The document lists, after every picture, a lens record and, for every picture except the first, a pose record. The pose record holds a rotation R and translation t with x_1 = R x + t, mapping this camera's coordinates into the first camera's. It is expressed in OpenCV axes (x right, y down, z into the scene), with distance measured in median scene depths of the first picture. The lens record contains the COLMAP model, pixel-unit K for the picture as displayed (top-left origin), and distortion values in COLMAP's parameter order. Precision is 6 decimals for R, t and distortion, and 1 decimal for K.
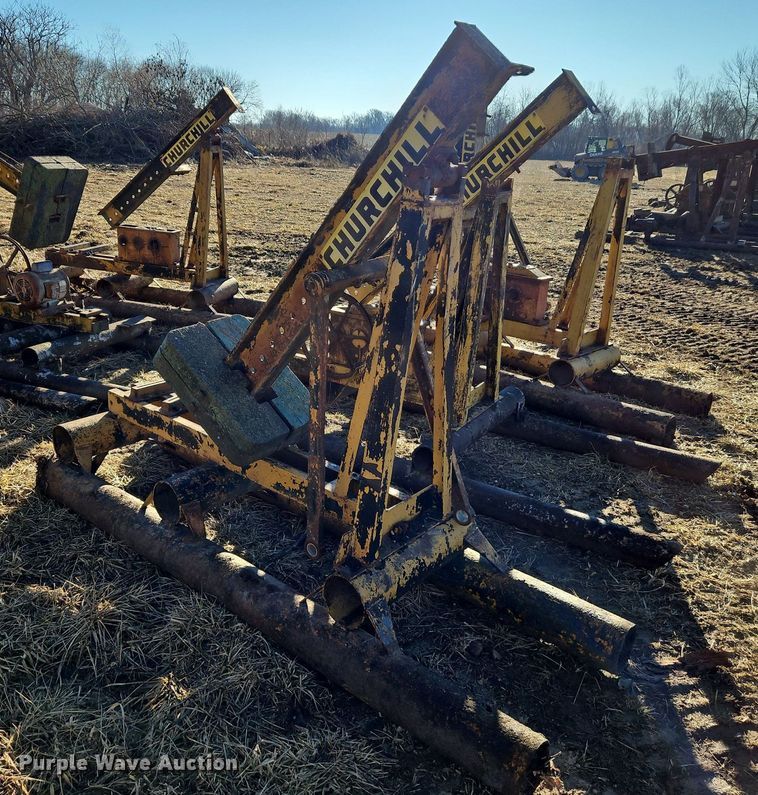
lens RADIAL K [[806.4, 0, 379.0], [0, 806.4, 397.5], [0, 0, 1]] dist [0.069233, -0.035426]
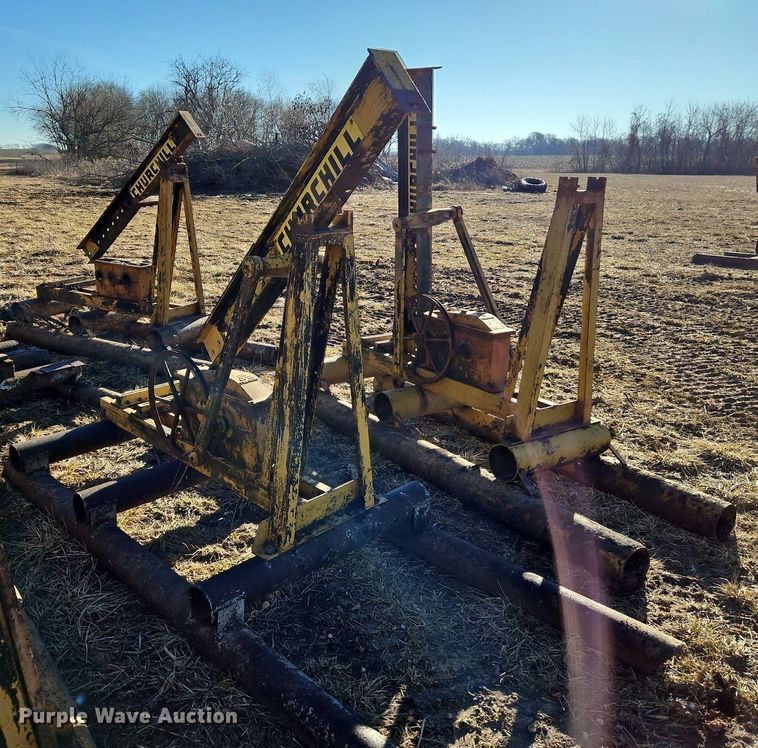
lens RADIAL K [[742.3, 0, 378.0], [0, 742.3, 342.8], [0, 0, 1]] dist [0.087646, -0.088756]
pose [[0.966524, 0.027672, -0.255080, 0.249985], [-0.046238, 0.996676, -0.067078, -0.077556], [0.252376, 0.076627, 0.964590, 0.266560]]
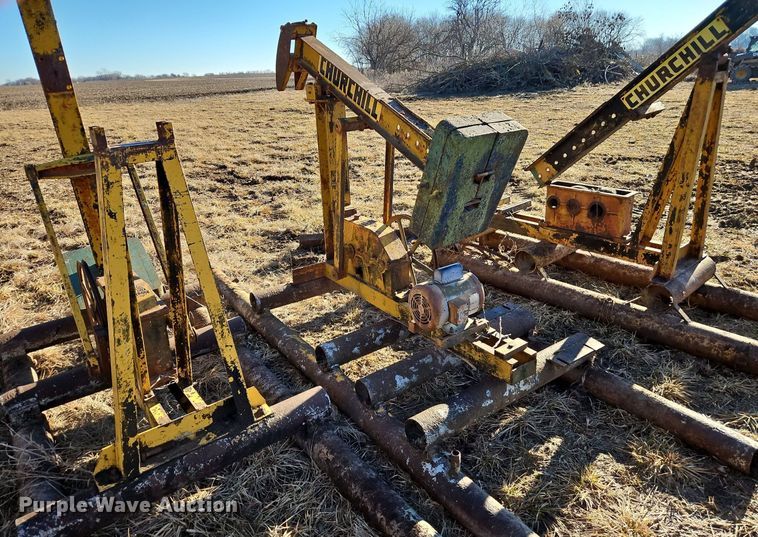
lens RADIAL K [[505.7, 0, 379.8], [0, 505.7, 227.0], [0, 0, 1]] dist [0.075521, -0.058591]
pose [[0.845963, 0.077856, -0.527527, -0.213525], [-0.083642, 0.996412, 0.012925, -0.178101], [0.526641, 0.033190, 0.849440, 0.539539]]
